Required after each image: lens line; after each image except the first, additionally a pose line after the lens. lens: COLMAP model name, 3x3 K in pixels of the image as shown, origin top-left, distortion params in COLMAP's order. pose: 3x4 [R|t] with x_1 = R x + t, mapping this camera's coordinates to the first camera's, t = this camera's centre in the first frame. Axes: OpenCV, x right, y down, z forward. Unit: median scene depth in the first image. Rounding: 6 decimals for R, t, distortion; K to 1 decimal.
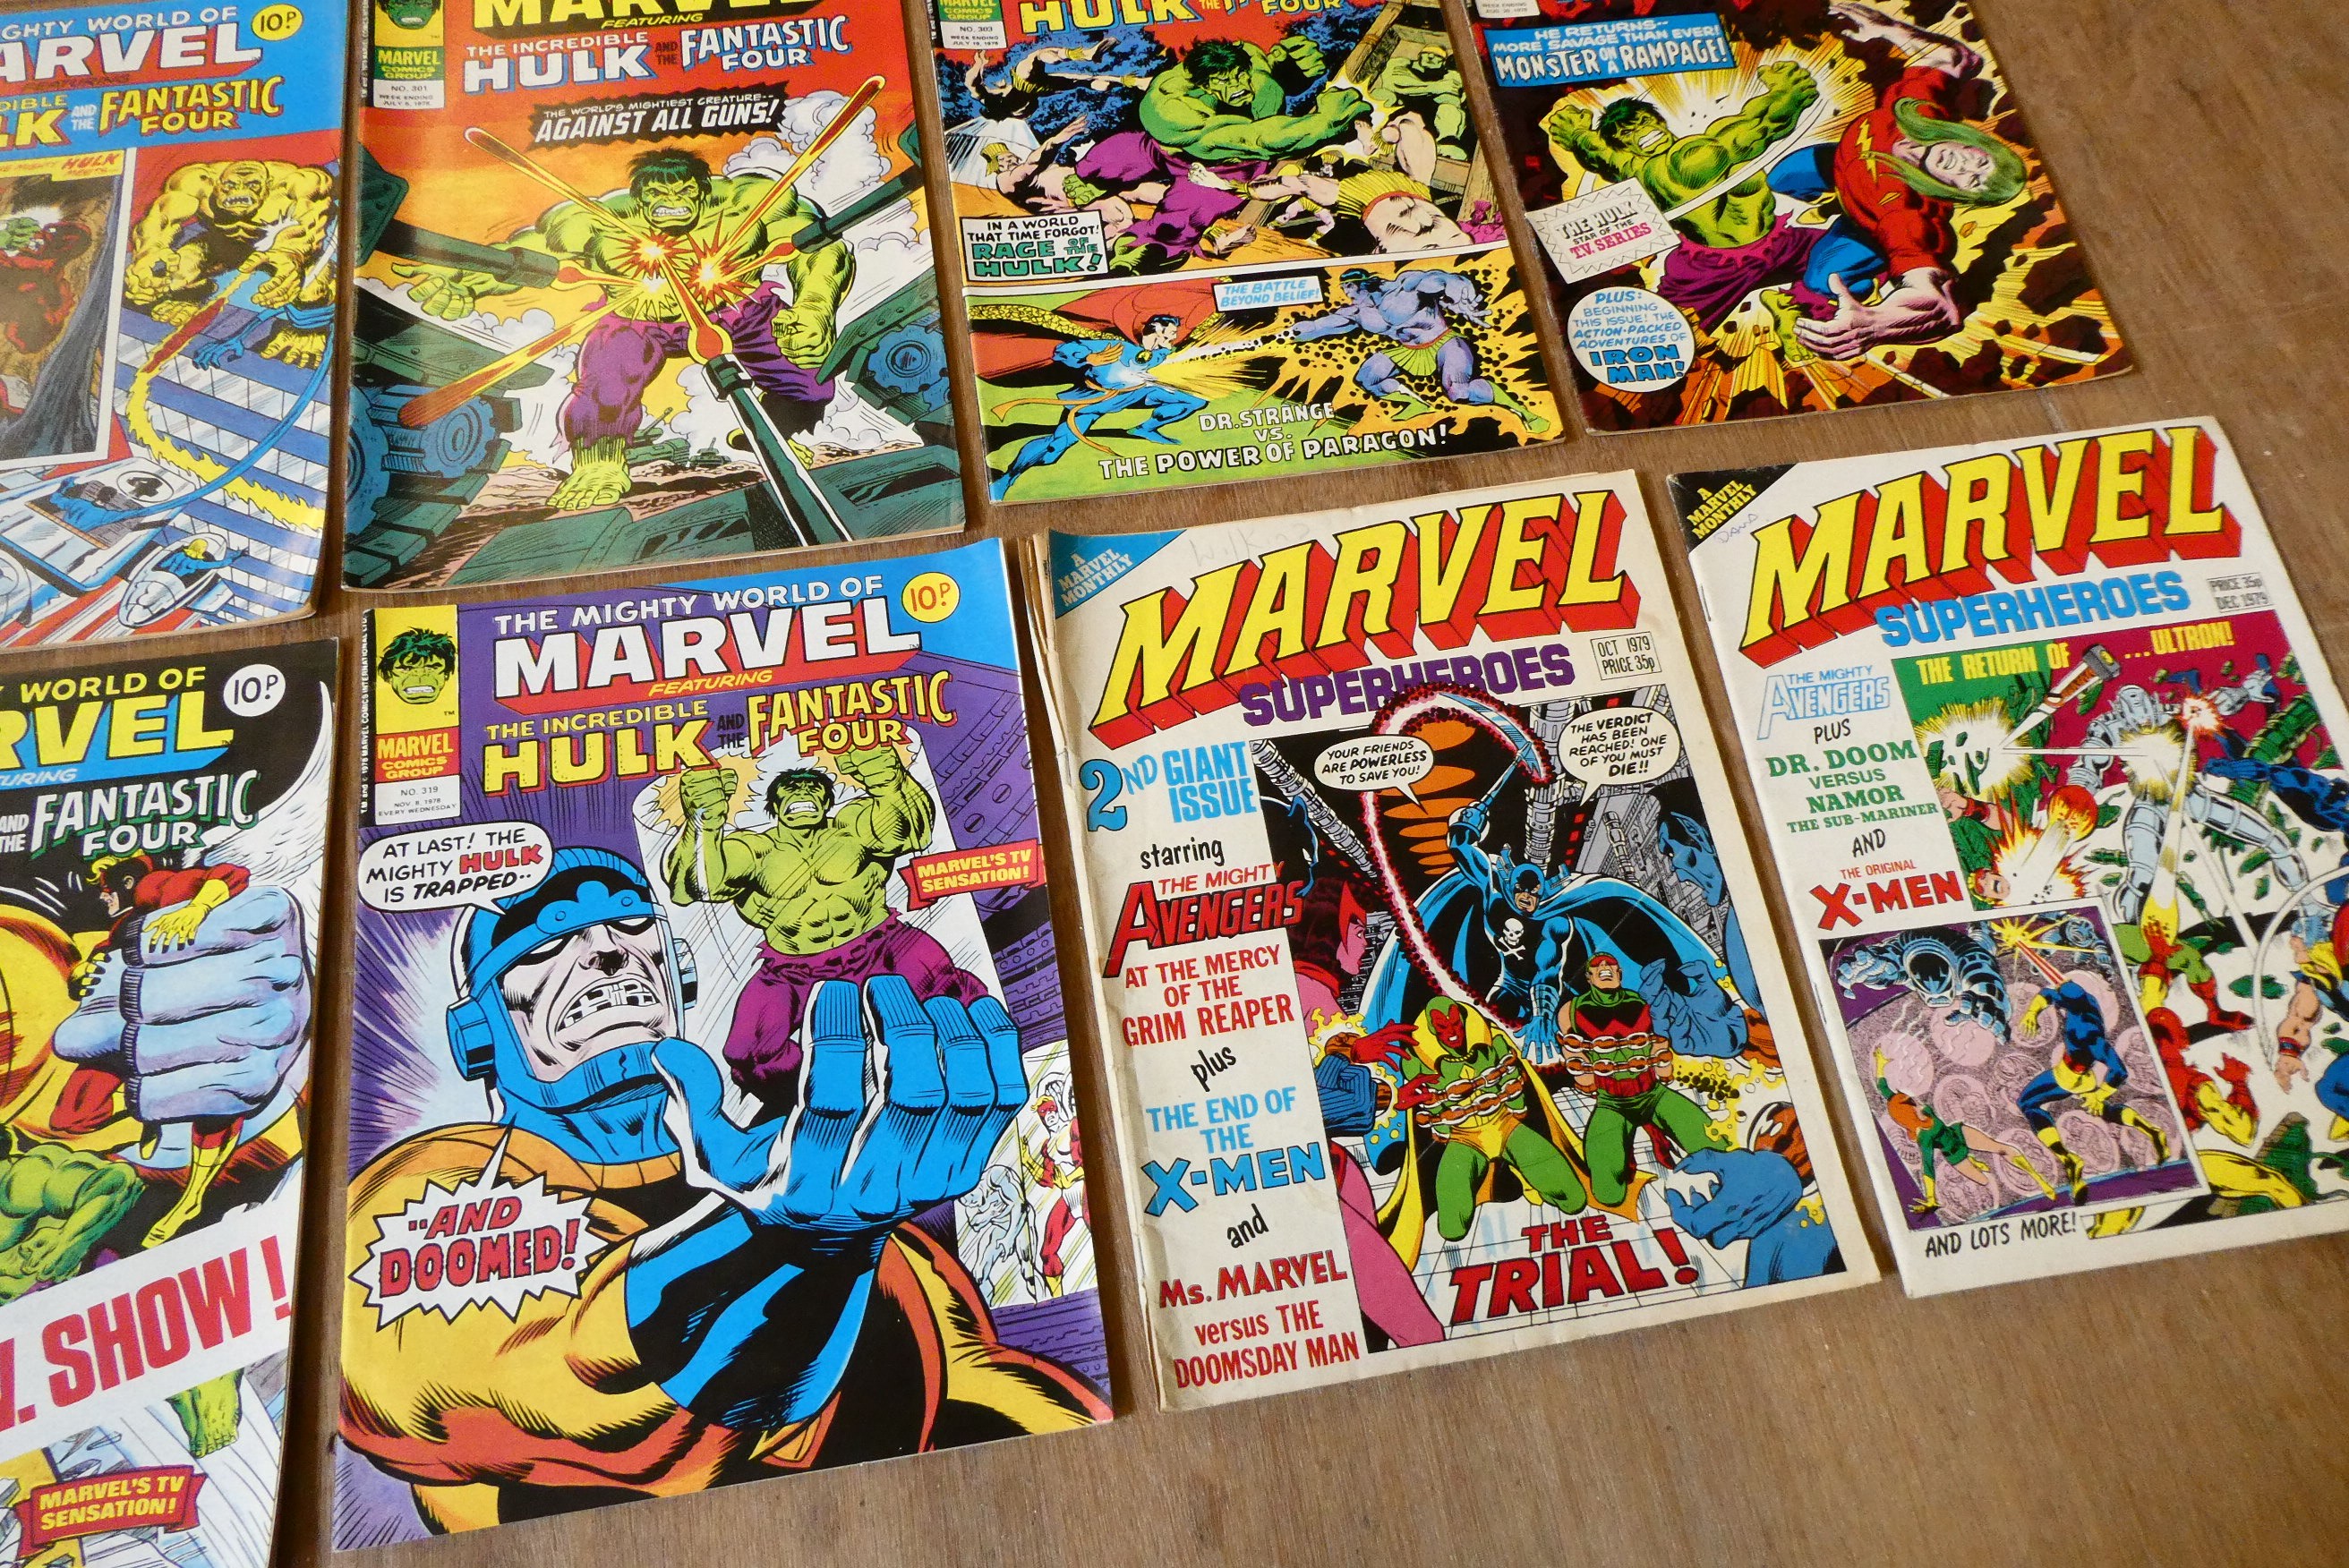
lens RADIAL K [[1747.8, 0, 1165.7], [0, 1747.8, 775.1], [0, 0, 1]] dist [-0.015037, 0.000349]
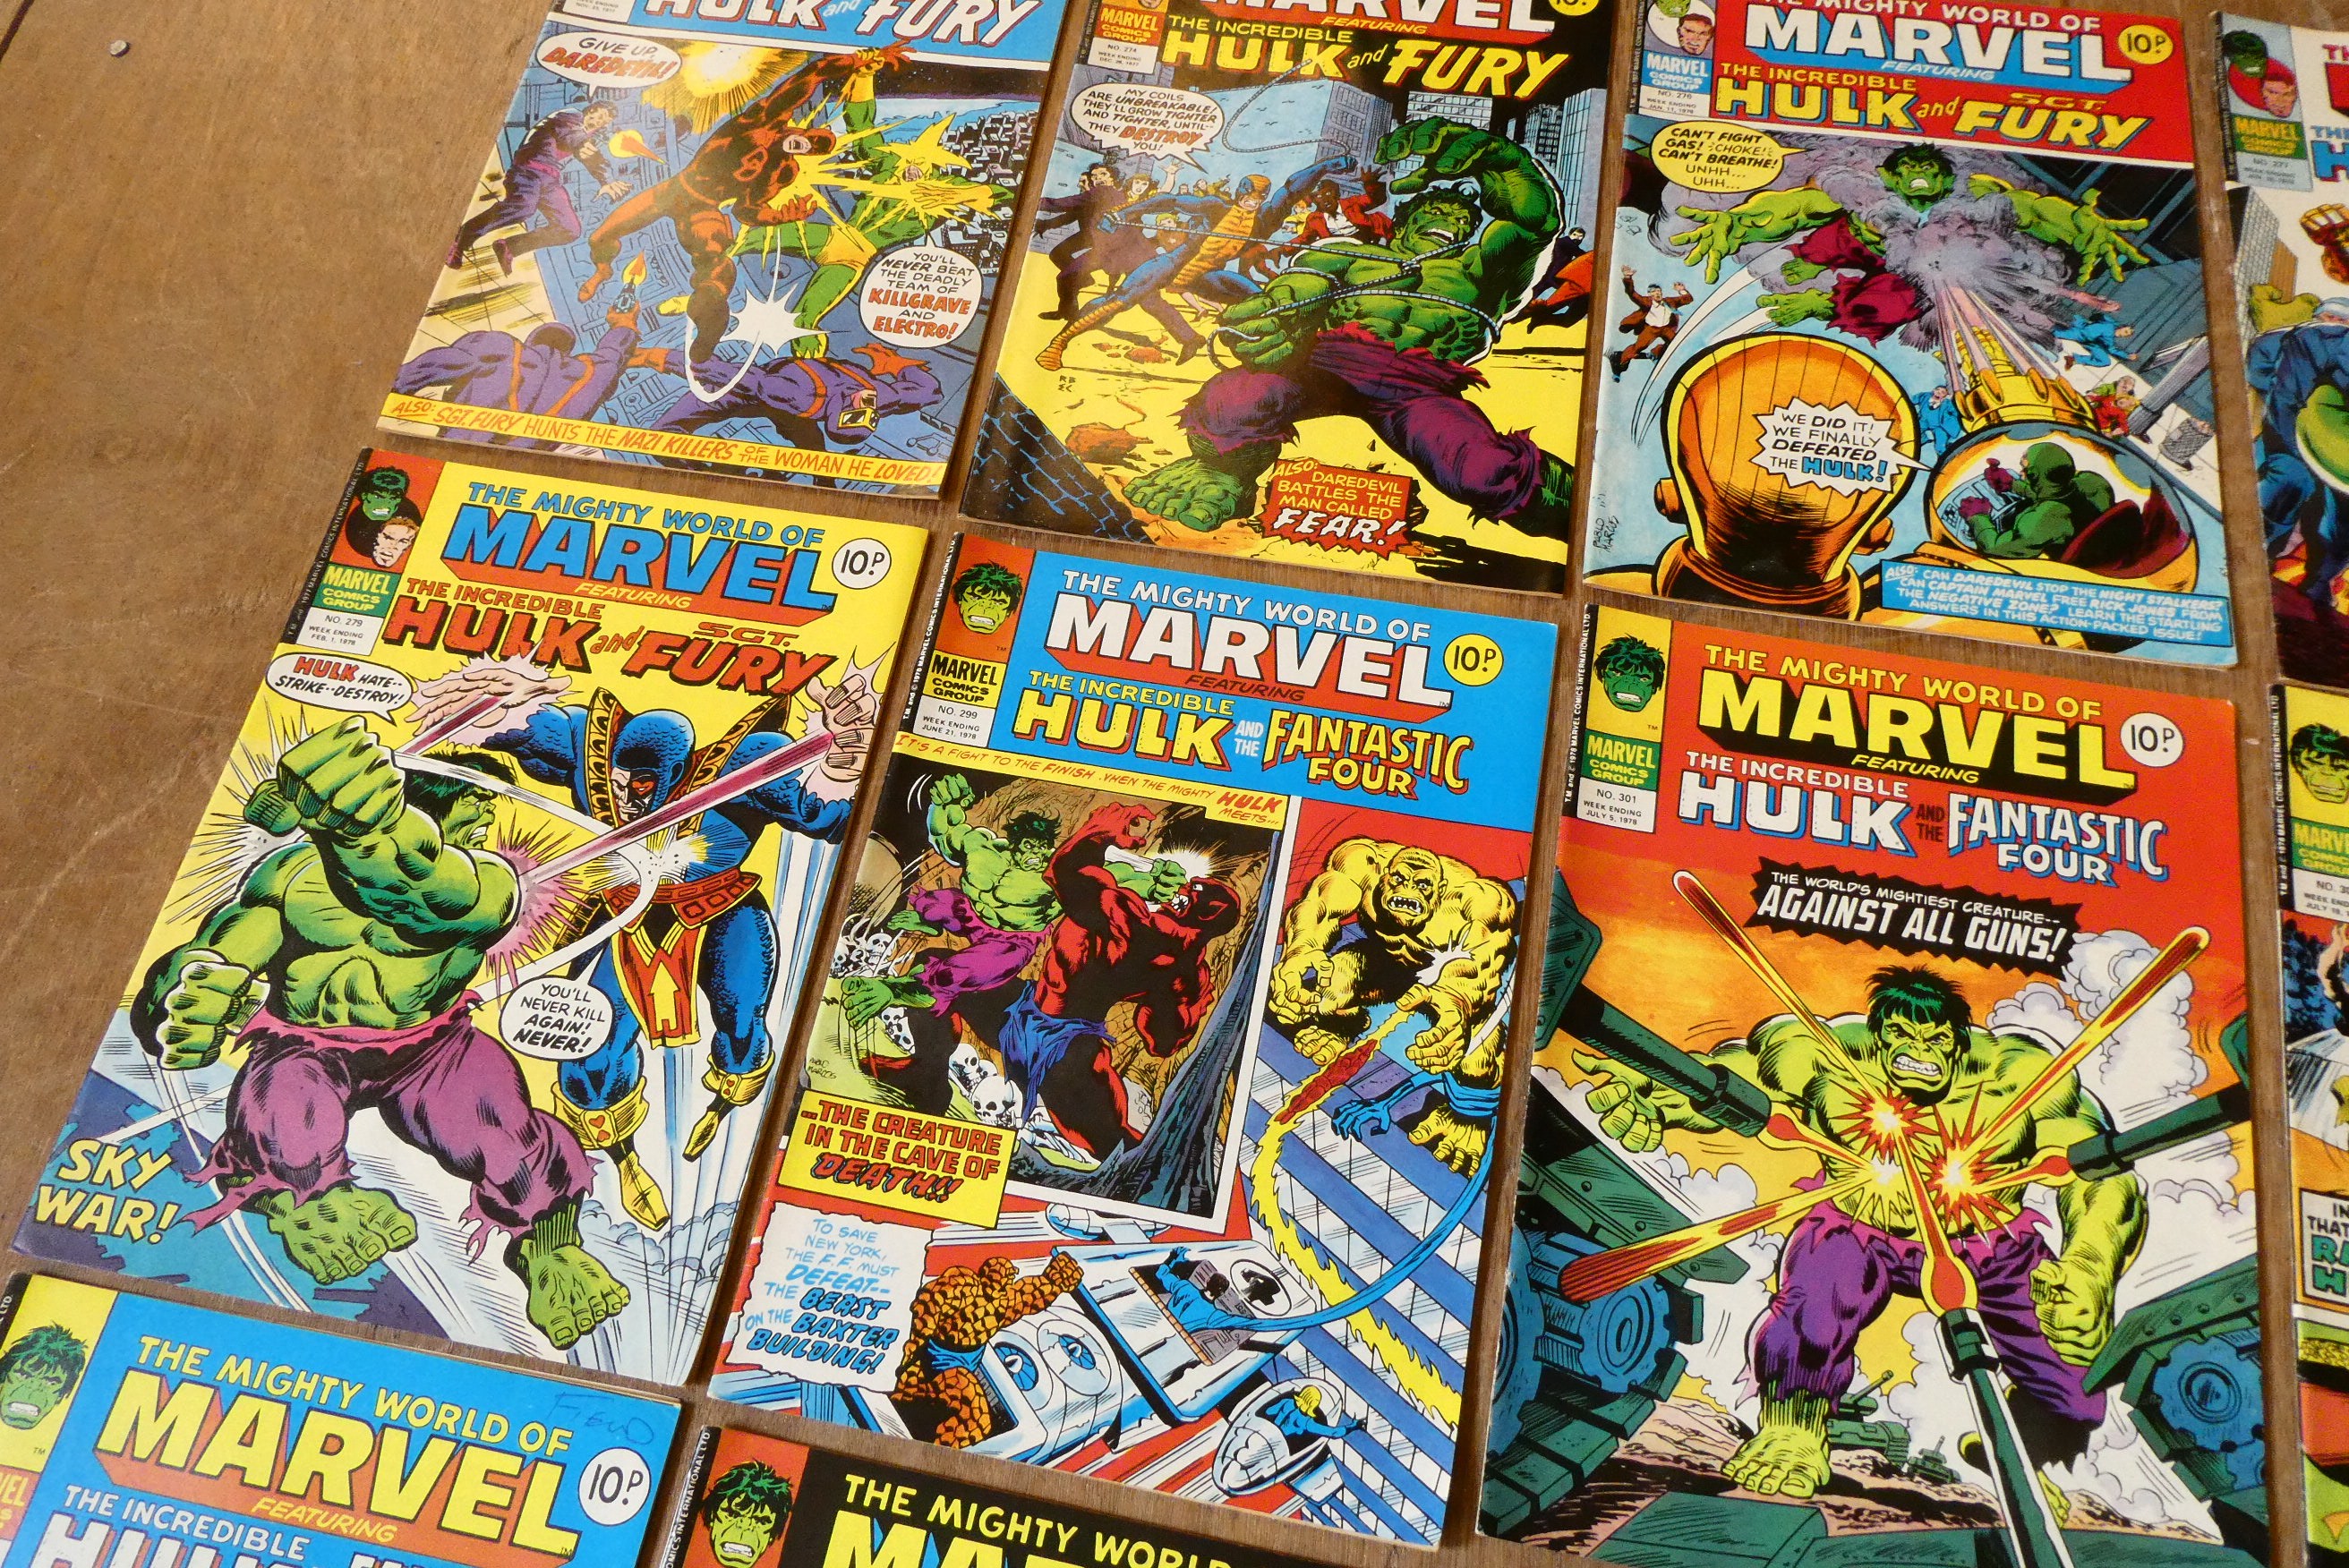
lens RADIAL K [[1747.8, 0, 1199.7], [0, 1747.8, 789.8], [0, 0, 1]] dist [-0.015037, 0.000349]
pose [[0.929910, 0.275643, -0.243492, -0.435763], [-0.277481, 0.960340, 0.027429, -0.381190], [0.241396, 0.042058, 0.969515, 0.143083]]
